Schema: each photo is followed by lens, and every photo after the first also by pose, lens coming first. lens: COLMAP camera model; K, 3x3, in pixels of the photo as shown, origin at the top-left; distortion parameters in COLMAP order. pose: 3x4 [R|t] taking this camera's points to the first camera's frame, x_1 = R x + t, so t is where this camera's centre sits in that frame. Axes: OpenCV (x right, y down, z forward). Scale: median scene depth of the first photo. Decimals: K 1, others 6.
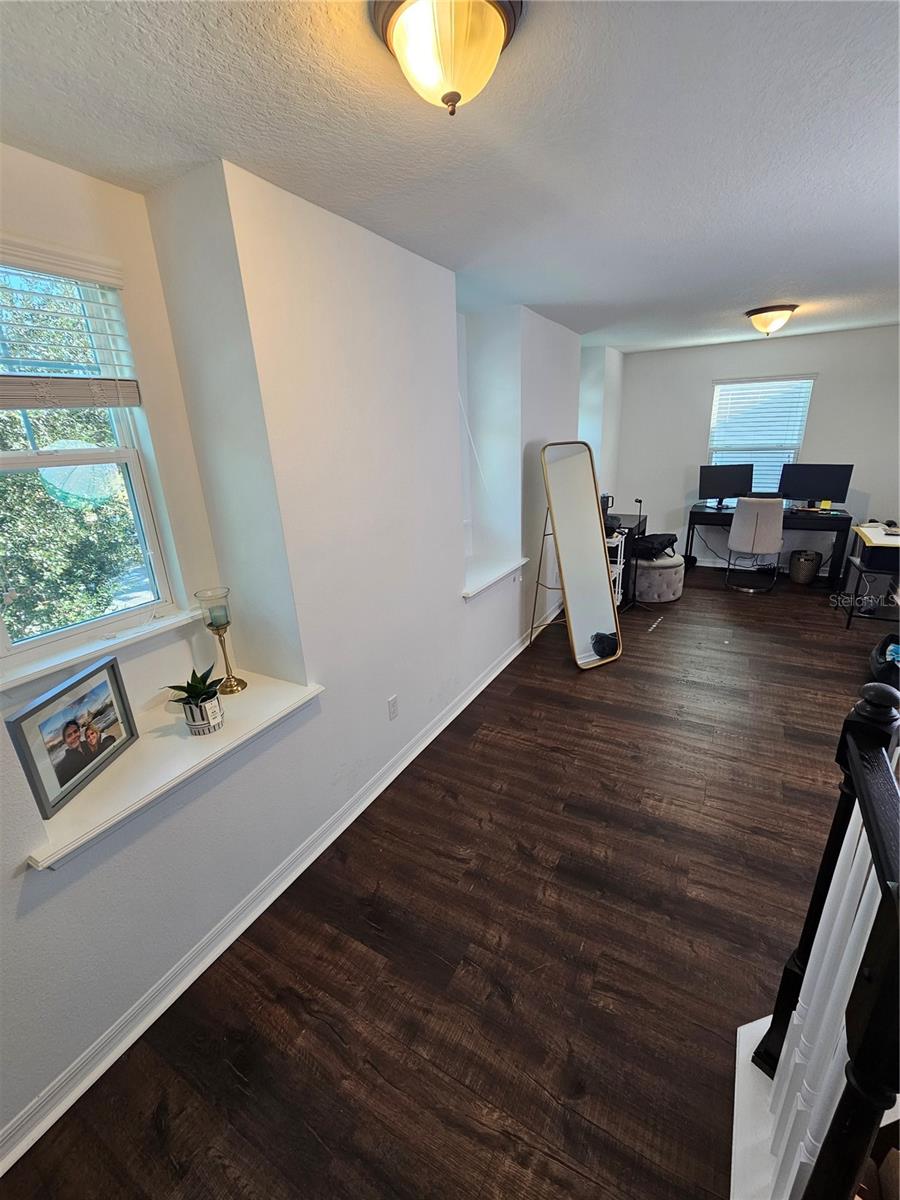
lens RADIAL K [[492.5, 0, 457.5], [0, 492.5, 600.6], [0, 0, 1]] dist [-0.000737, 0.000510]
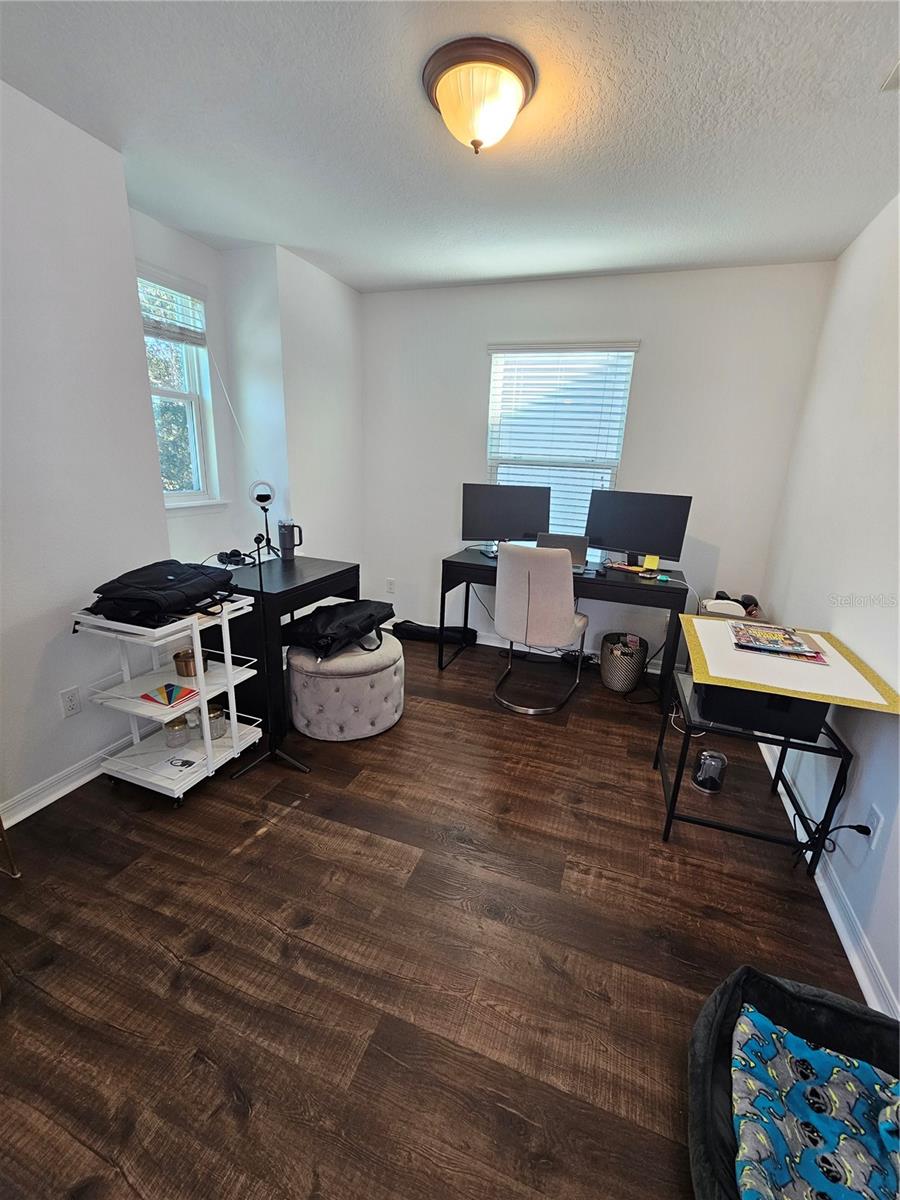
lens RADIAL K [[492.5, 0, 448.5], [0, 492.5, 601.1], [0, 0, 1]] dist [-0.000737, 0.000510]
pose [[0.985198, 0.035542, 0.167697, 0.399963], [-0.028146, 0.998532, -0.046279, -0.110831], [-0.169096, 0.040874, 0.984752, 0.450653]]
